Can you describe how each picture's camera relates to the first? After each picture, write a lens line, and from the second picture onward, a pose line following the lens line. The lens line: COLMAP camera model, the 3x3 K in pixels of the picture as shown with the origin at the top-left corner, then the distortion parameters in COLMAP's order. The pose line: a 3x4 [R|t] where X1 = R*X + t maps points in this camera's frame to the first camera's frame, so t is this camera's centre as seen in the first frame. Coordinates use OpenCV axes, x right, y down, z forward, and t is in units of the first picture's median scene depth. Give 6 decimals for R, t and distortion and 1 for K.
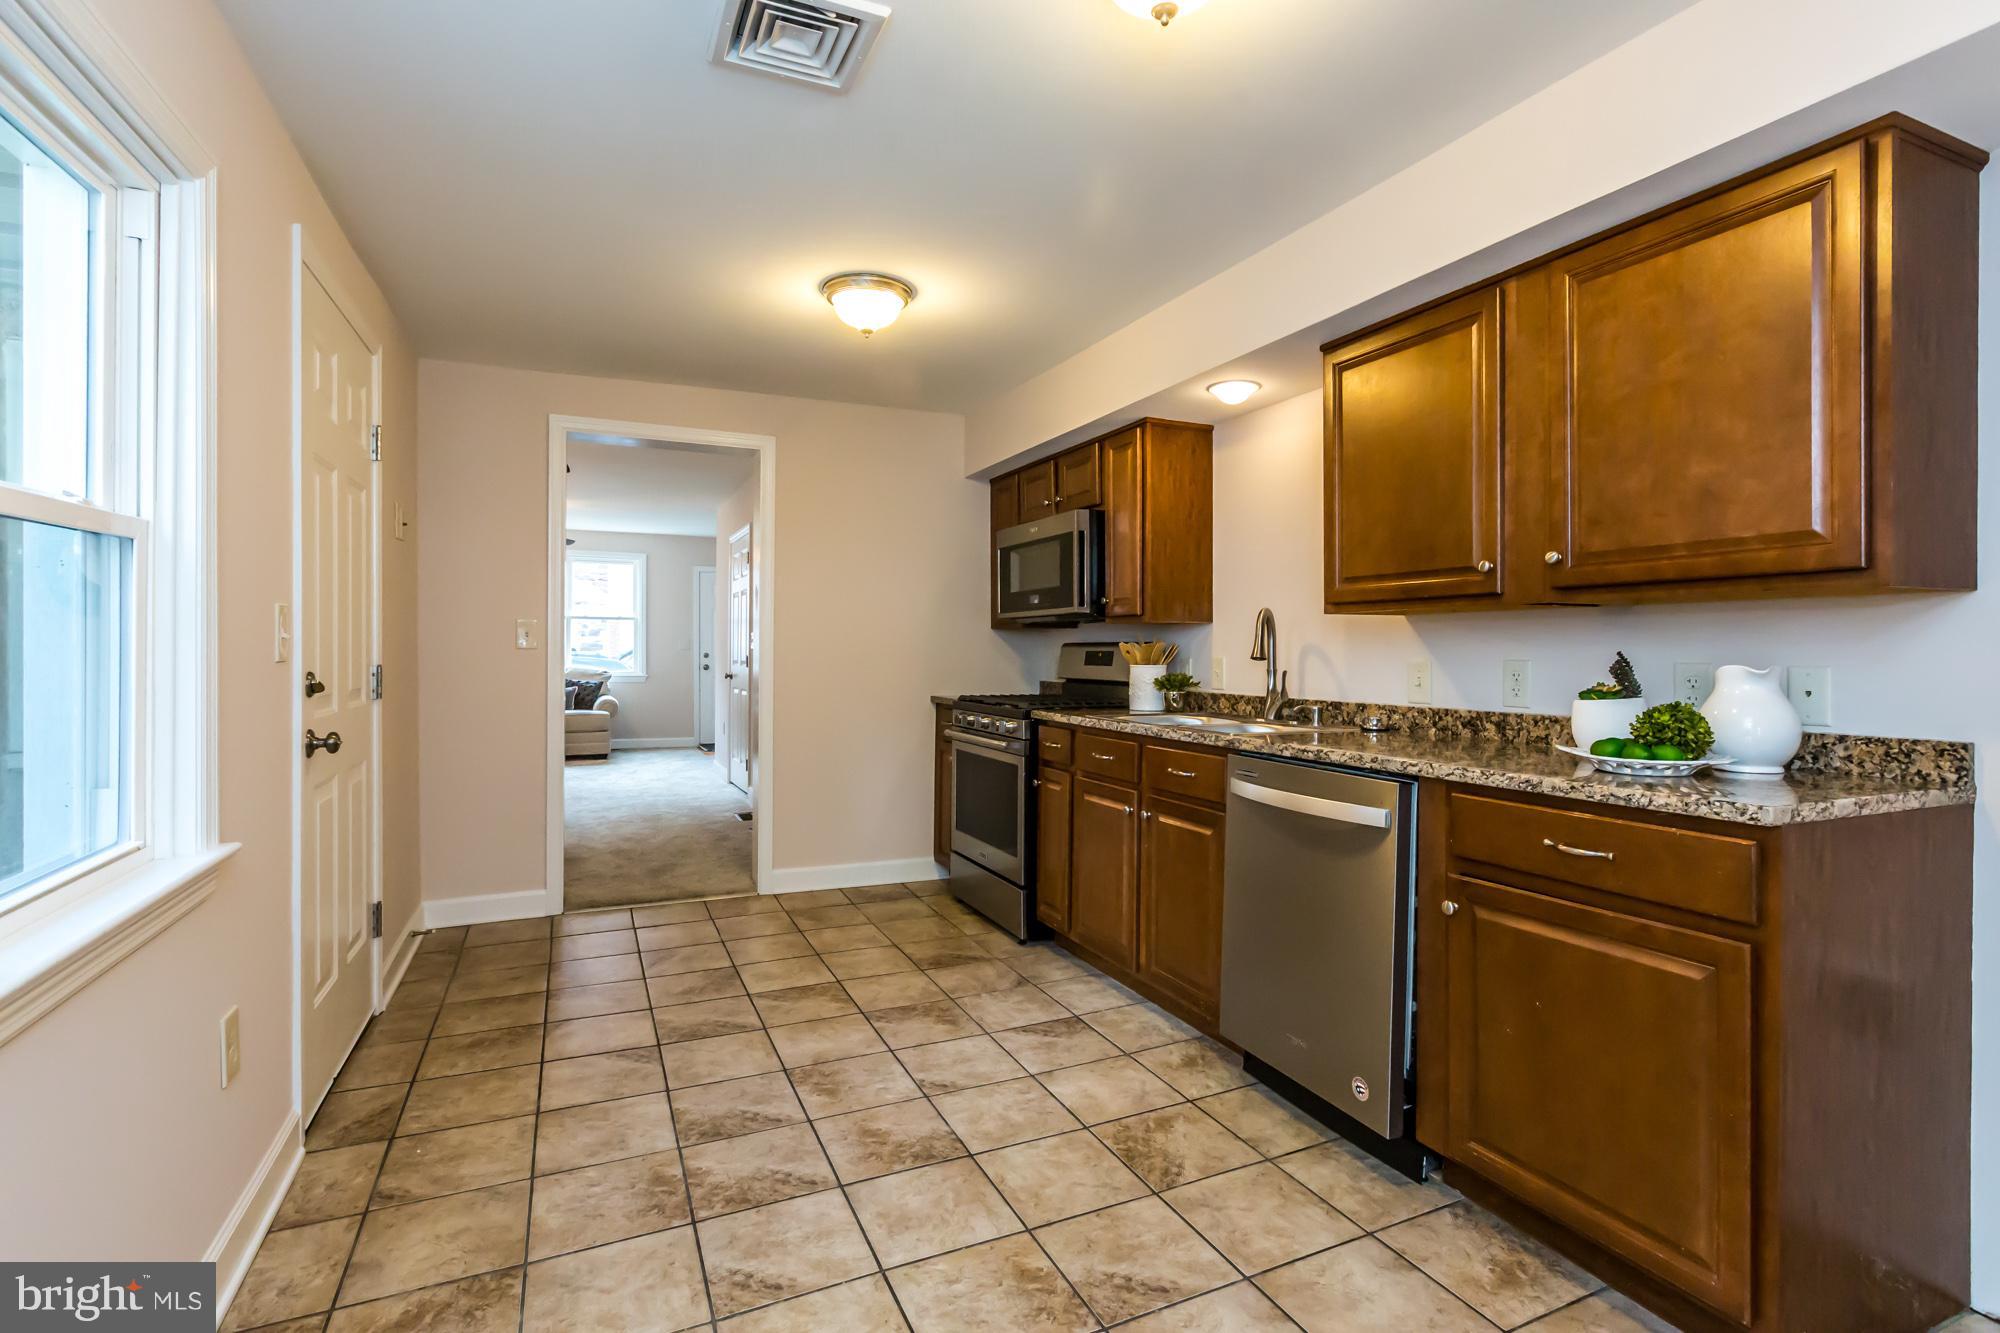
lens RADIAL K [[940.0, 0, 1005.2], [0, 940.0, 692.9], [0, 0, 1]] dist [-0.001153, -0.000495]
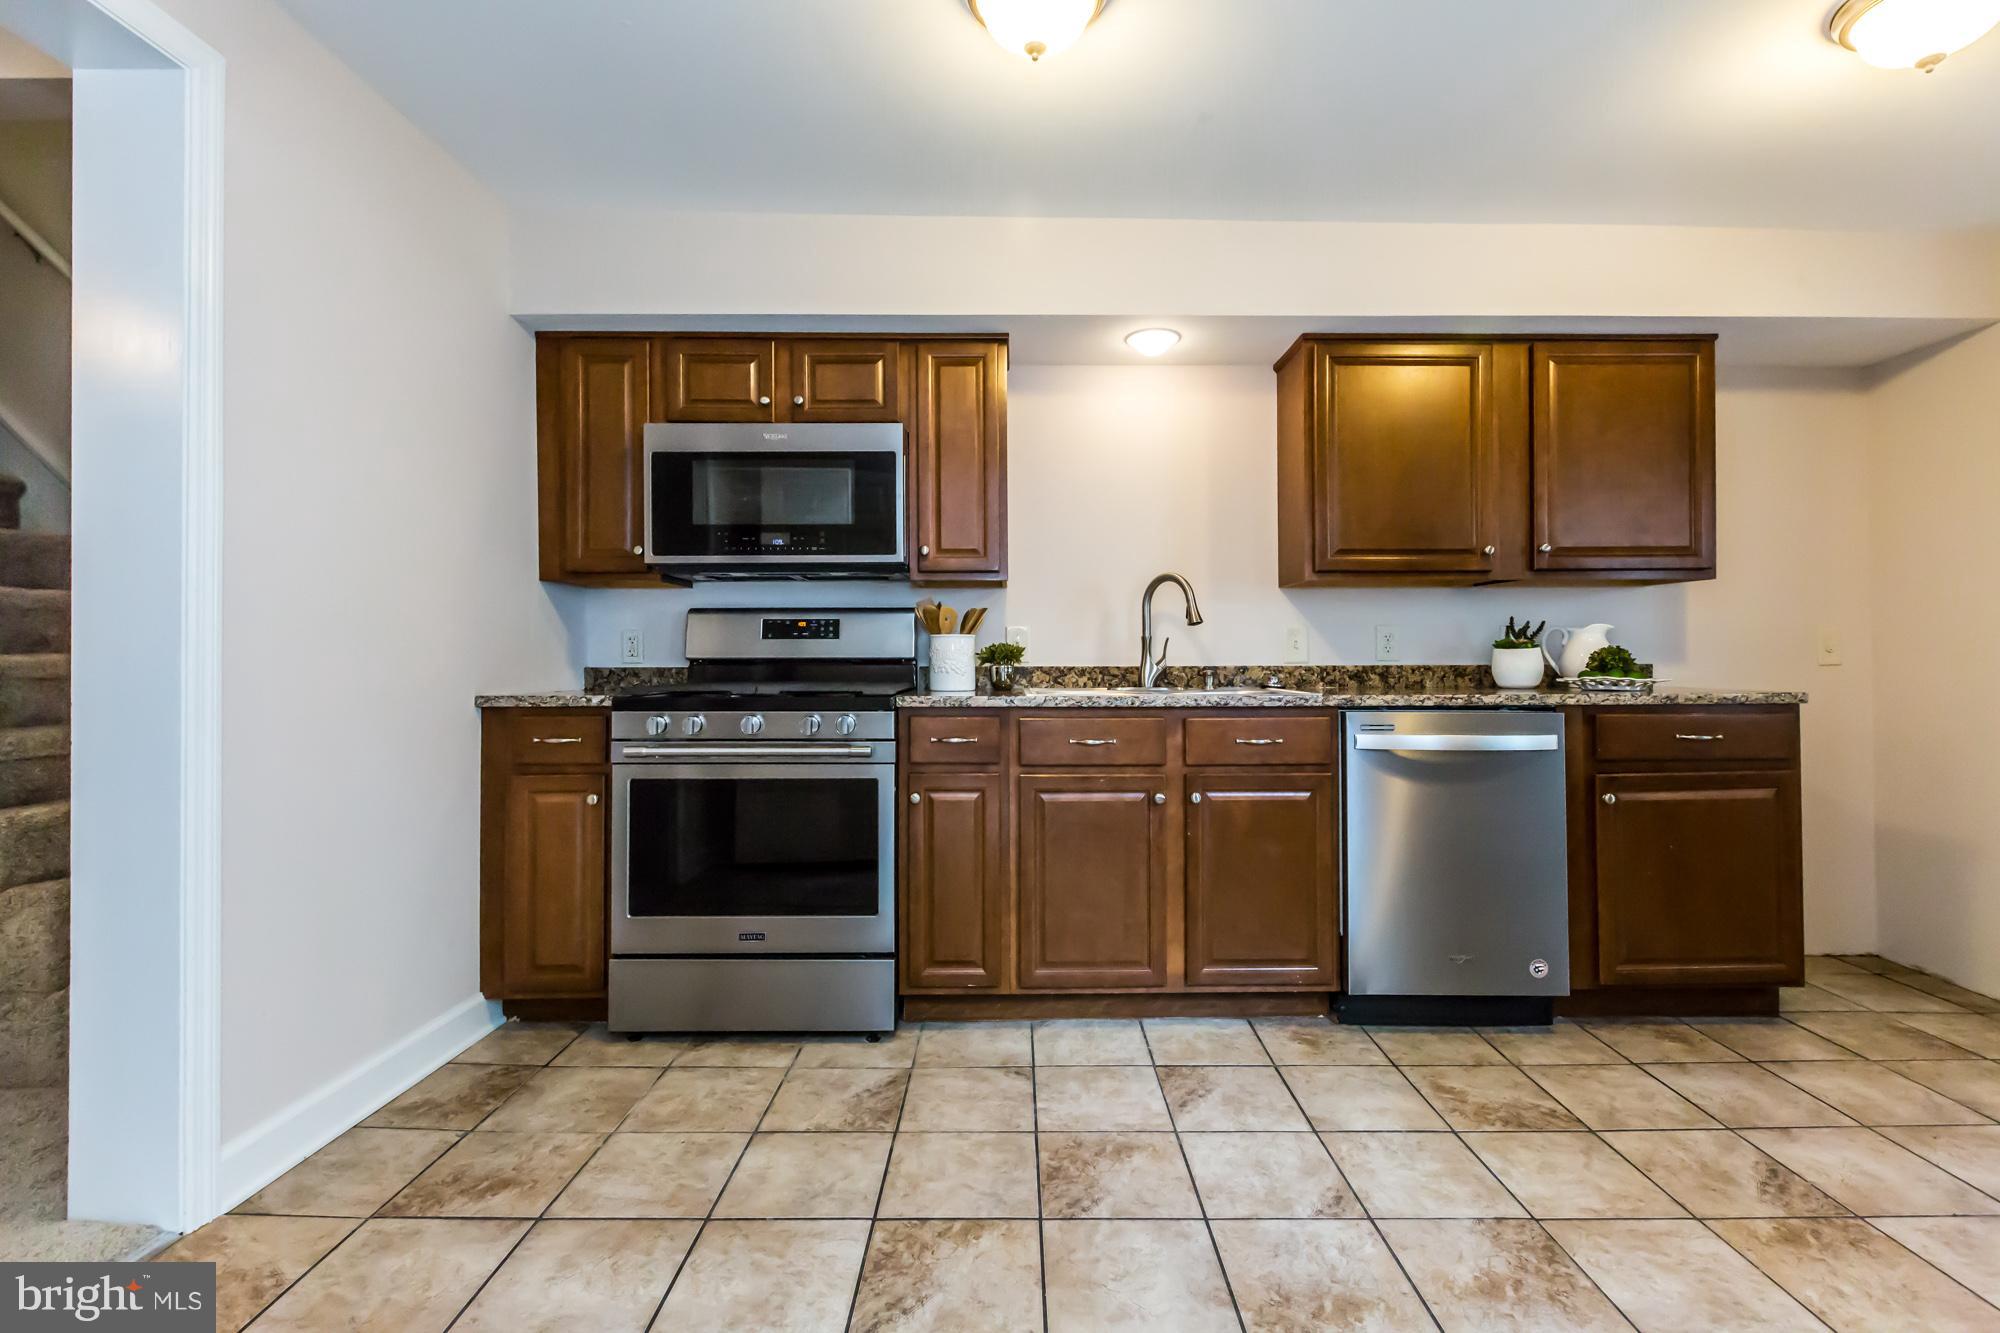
lens RADIAL K [[900.1, 0, 1037.5], [0, 900.1, 657.5], [0, 0, 1]] dist [0.001001, 0.000091]
pose [[0.403709, -0.008811, 0.914845, -0.679893], [0.043951, 0.998986, -0.009773, 0.000842], [-0.913831, 0.044153, 0.403687, 0.789958]]
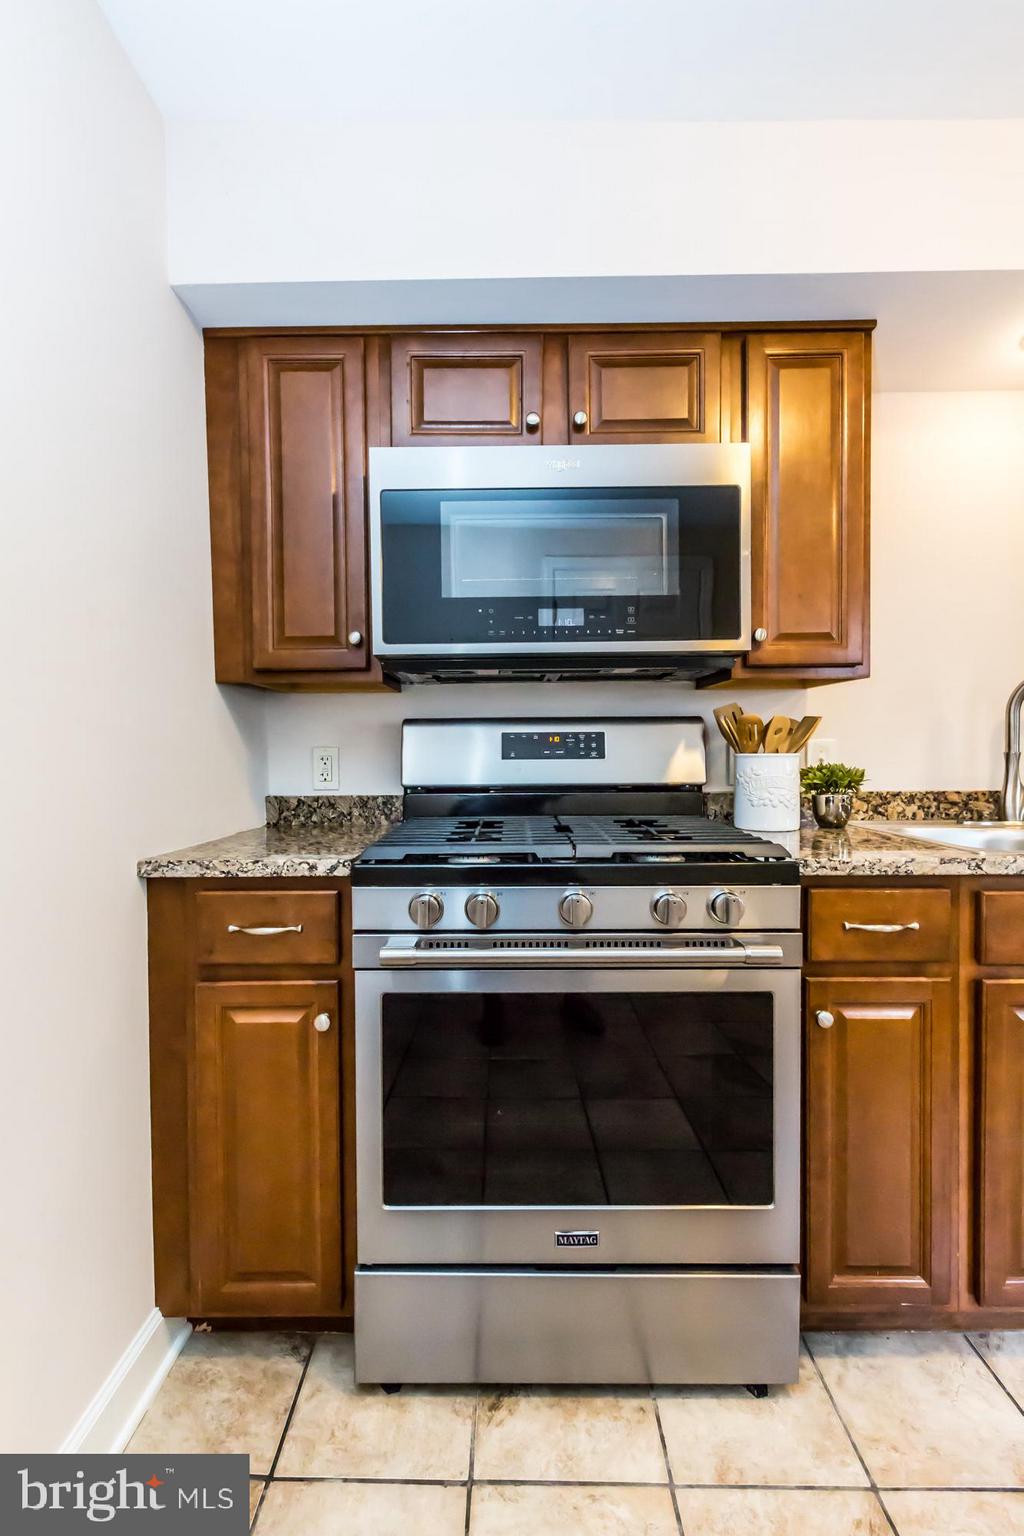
lens RADIAL K [[685.9, 0, 512.0], [0, 685.9, 768.0], [0, 0, 1]] dist [-0.000174, -0.000148]
pose [[0.425915, -0.038136, 0.903959, -0.399925], [0.049763, 0.998586, 0.018681, -0.046568], [-0.903394, 0.037027, 0.427210, 1.226030]]
